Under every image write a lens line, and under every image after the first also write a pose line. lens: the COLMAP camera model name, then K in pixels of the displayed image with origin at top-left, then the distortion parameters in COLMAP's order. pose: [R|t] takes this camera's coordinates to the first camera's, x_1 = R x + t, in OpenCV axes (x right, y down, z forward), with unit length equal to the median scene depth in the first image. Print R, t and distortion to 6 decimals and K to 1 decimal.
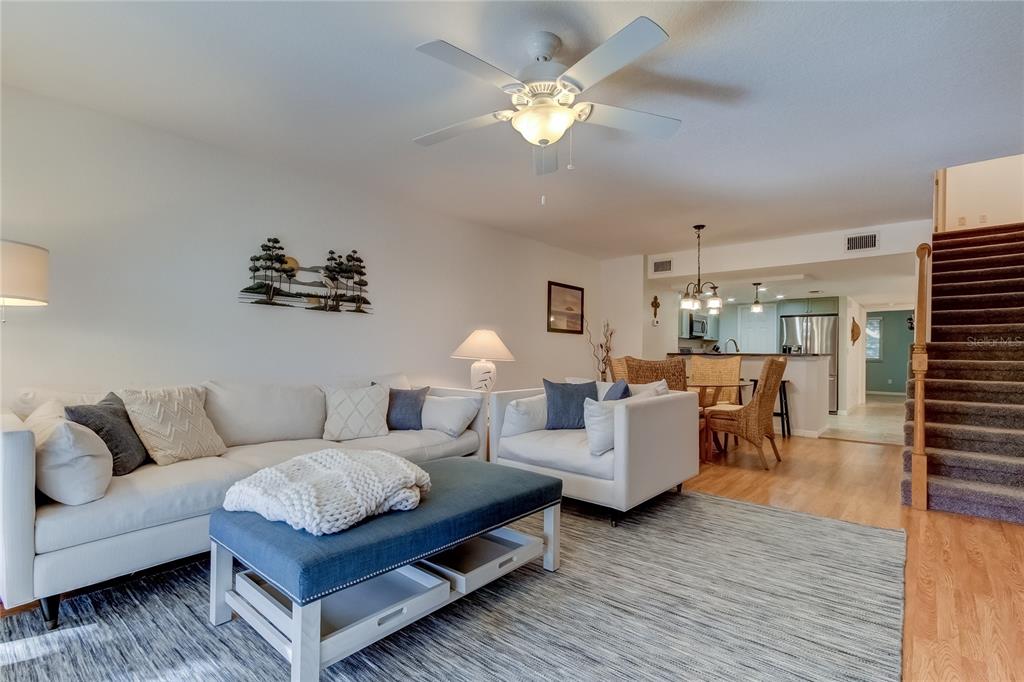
lens RADIAL K [[475.2, 0, 513.8], [0, 475.2, 350.4], [0, 0, 1]] dist [0.019443, -0.004763]
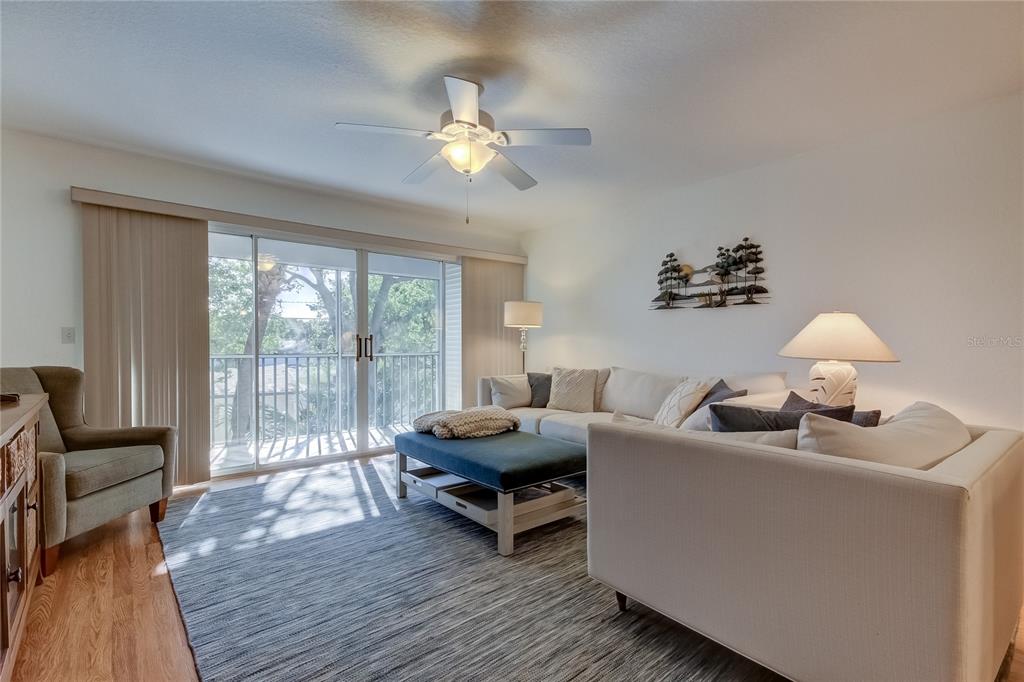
lens RADIAL K [[475.2, 0, 515.7], [0, 475.2, 343.6], [0, 0, 1]] dist [0.019443, -0.004763]
pose [[-0.167413, -0.005978, -0.985869, 0.722443], [0.004642, 0.999966, -0.006851, 0.000910], [0.985876, -0.005723, -0.167380, 0.778272]]
